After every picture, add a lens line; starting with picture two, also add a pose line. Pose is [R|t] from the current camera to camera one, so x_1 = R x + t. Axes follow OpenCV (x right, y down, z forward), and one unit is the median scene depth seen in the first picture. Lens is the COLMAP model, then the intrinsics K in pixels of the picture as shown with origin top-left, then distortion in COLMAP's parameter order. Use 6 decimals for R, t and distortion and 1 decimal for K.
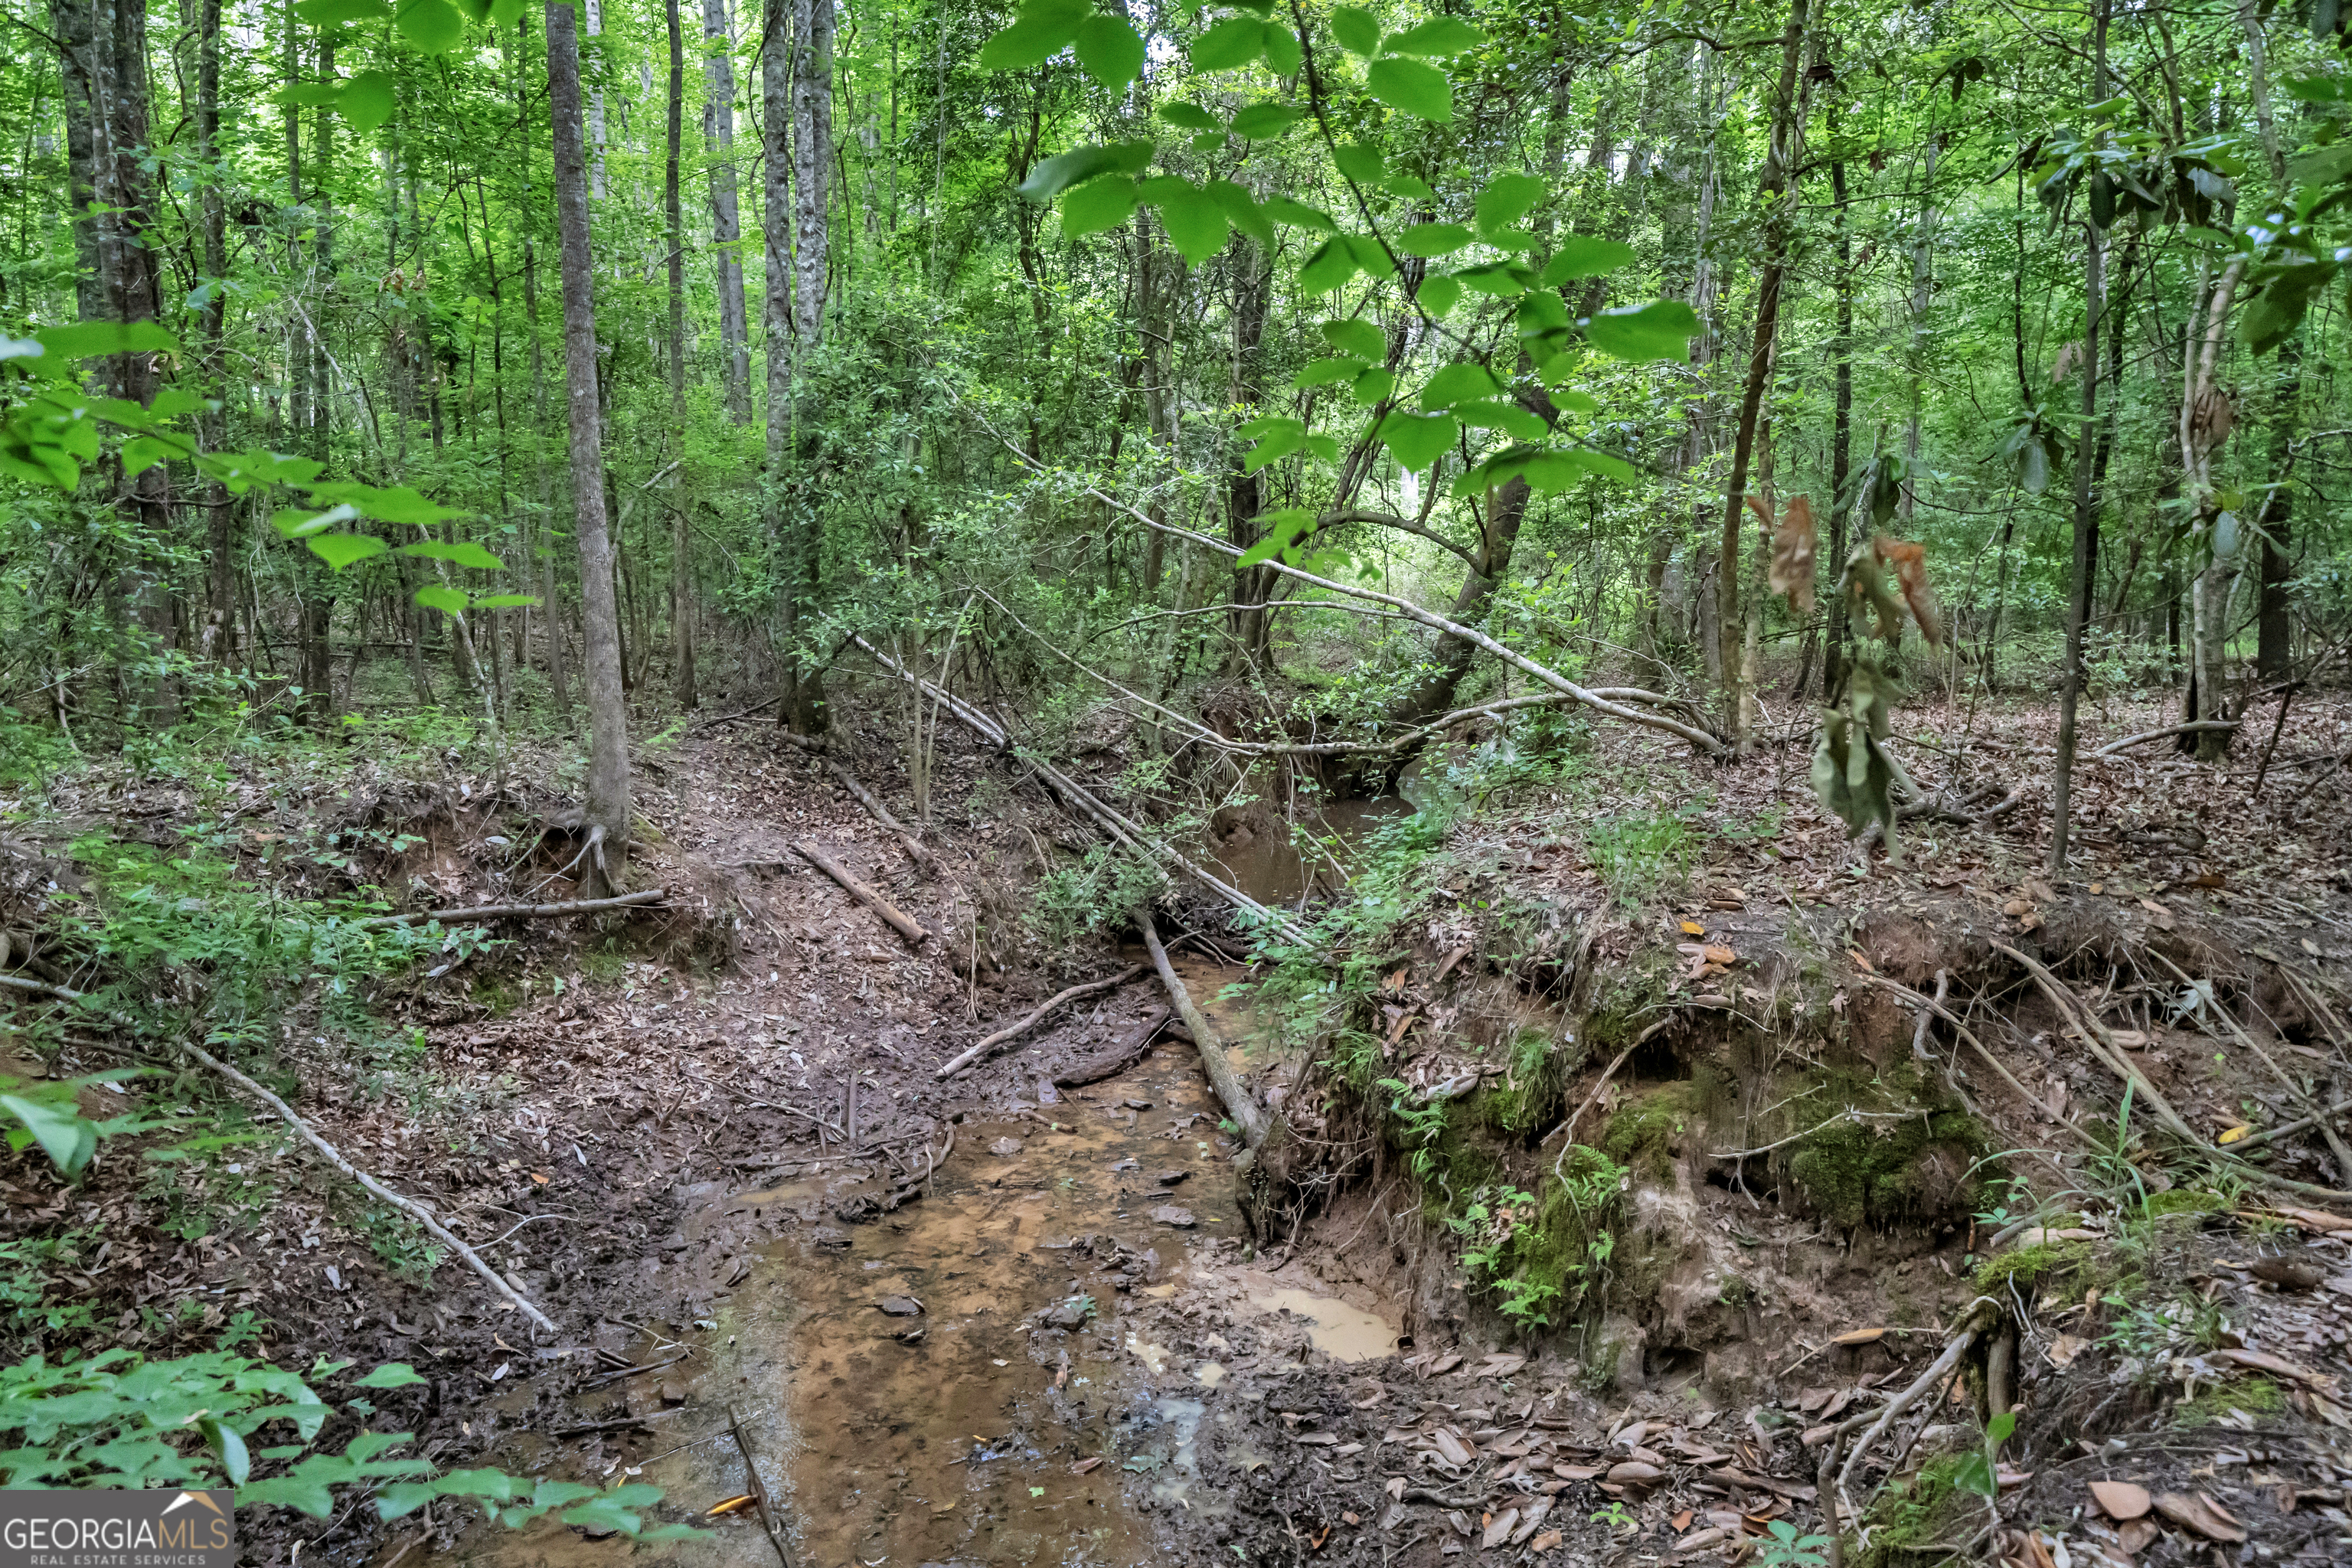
lens RADIAL K [[1617.4, 0, 1176.0], [0, 1617.4, 784.0], [0, 0, 1]] dist [-0.000425, 0.003849]
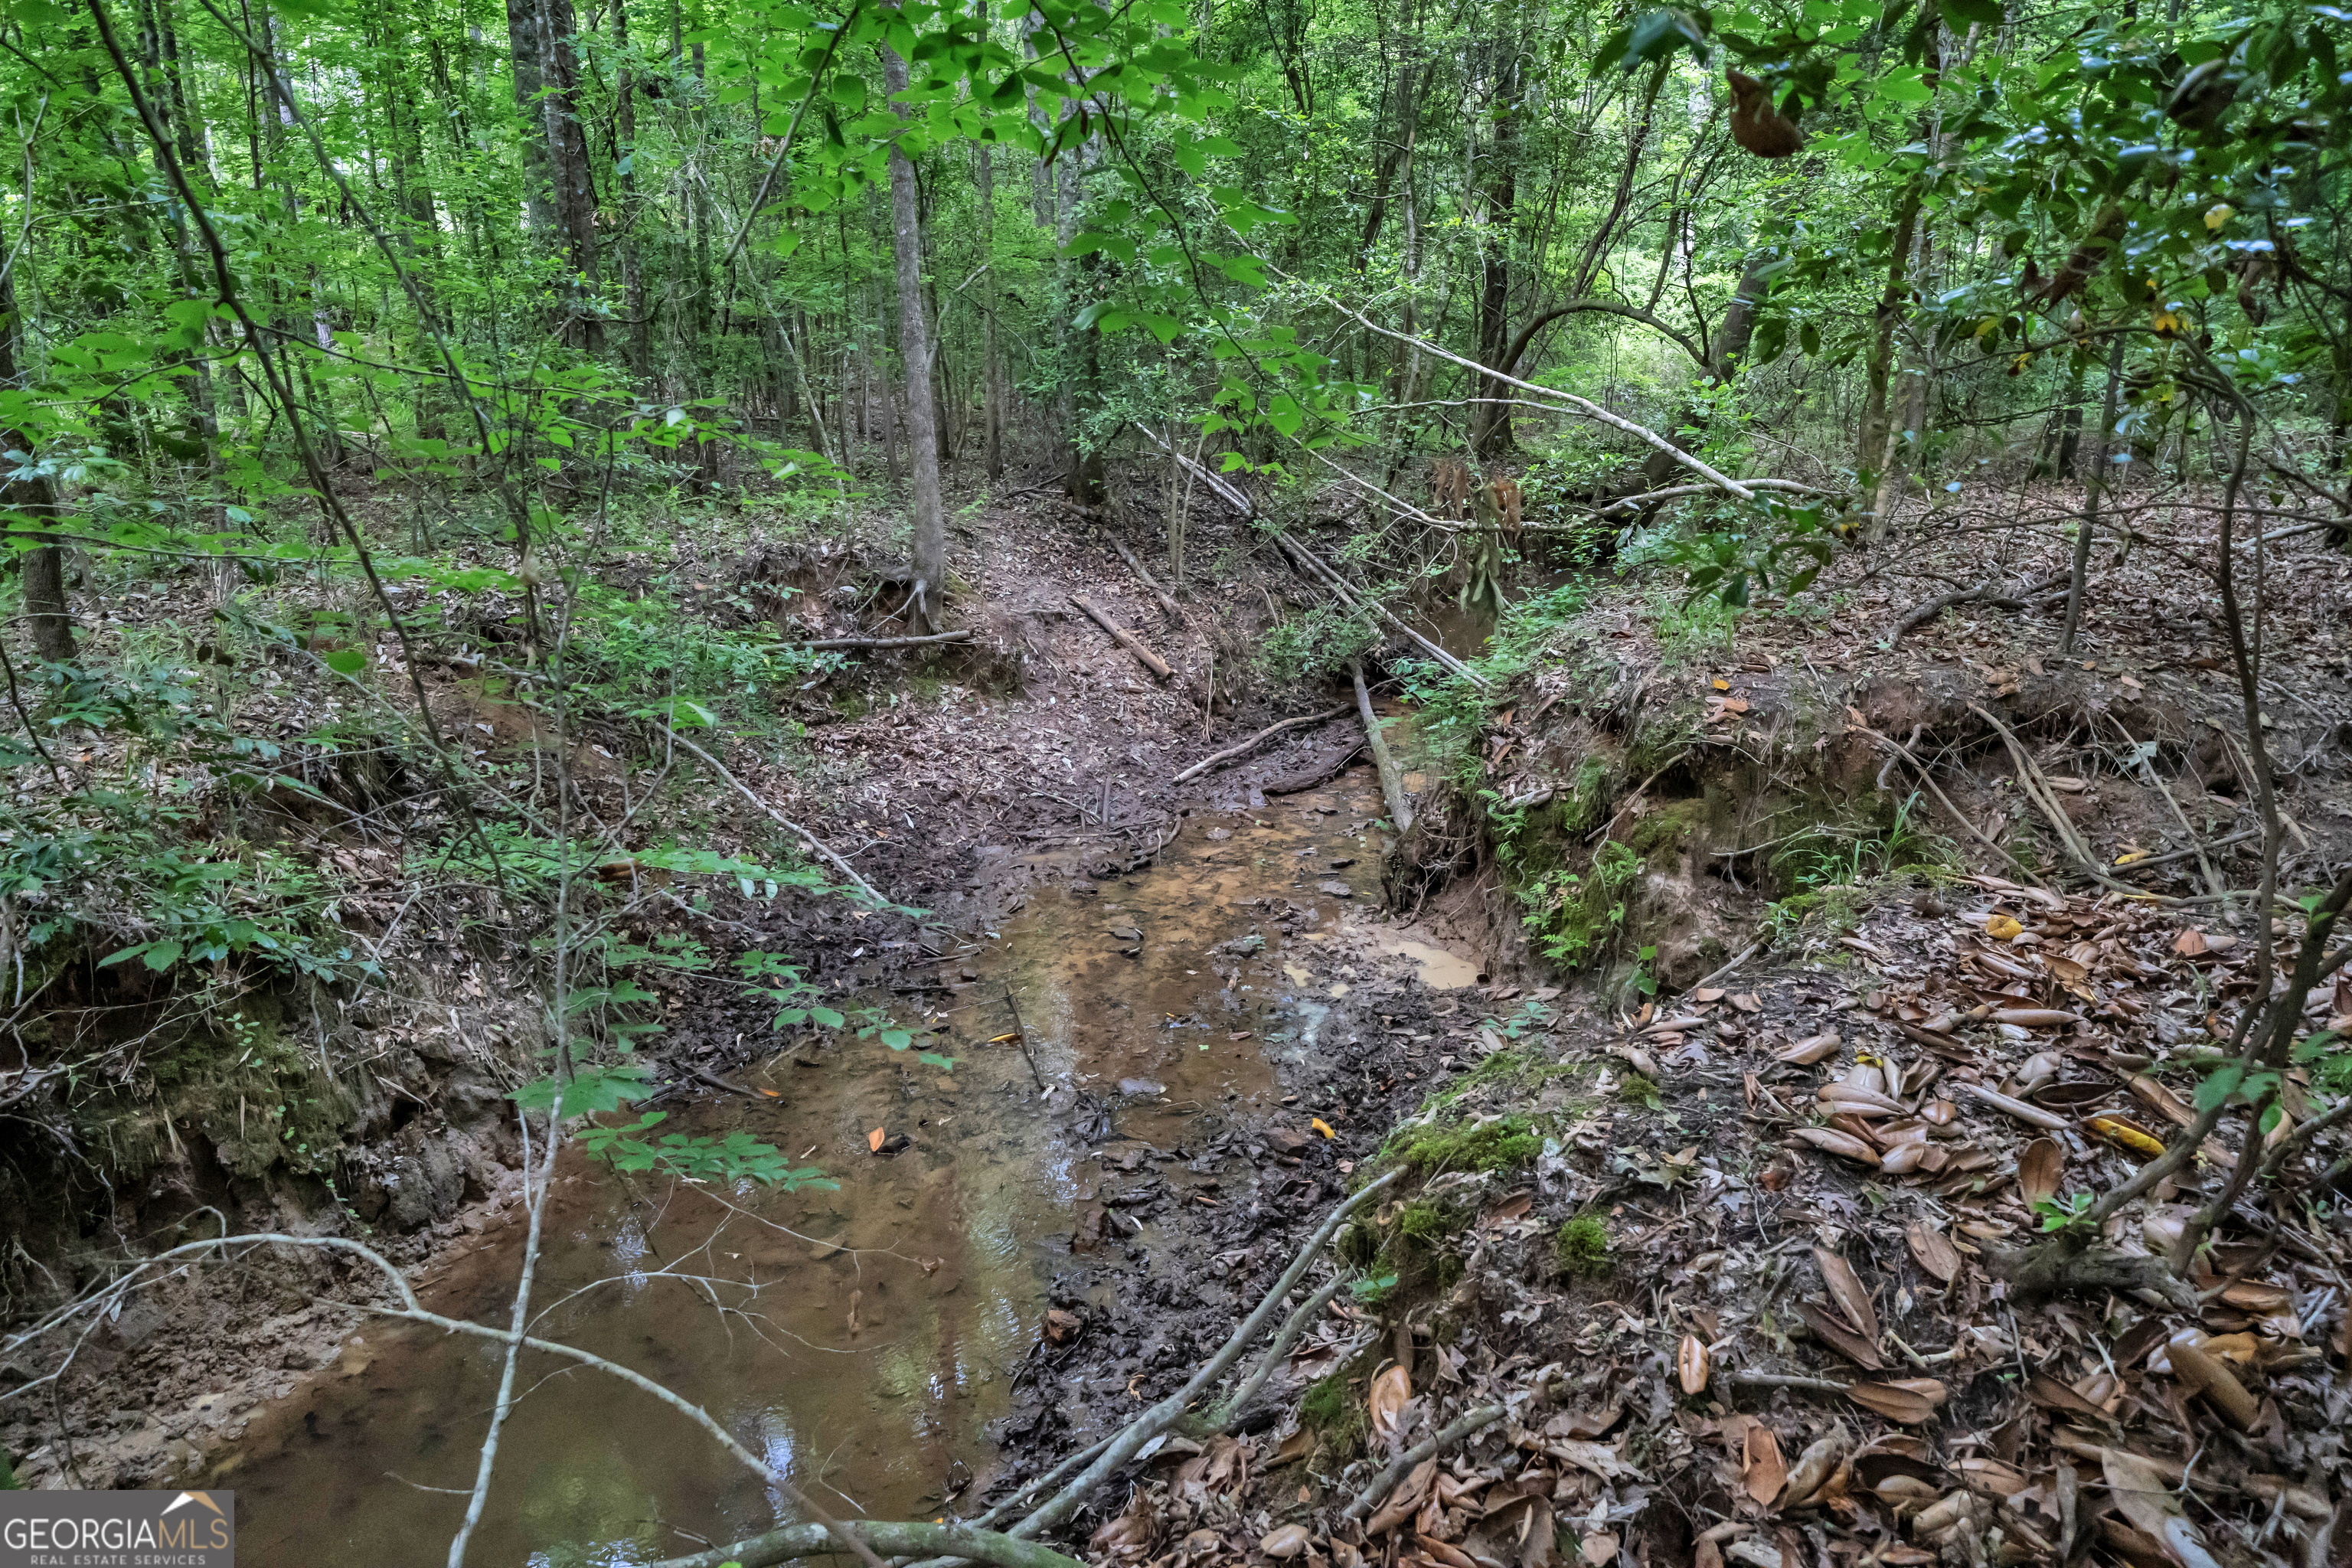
lens RADIAL K [[1401.8, 0, 1176.0], [0, 1401.8, 784.0], [0, 0, 1]] dist [-0.001802, -0.000361]
pose [[0.985534, 0.048309, -0.162446, 0.053358], [-0.020529, 0.985484, 0.168523, -0.009472], [0.168229, -0.162751, 0.972220, -0.131415]]
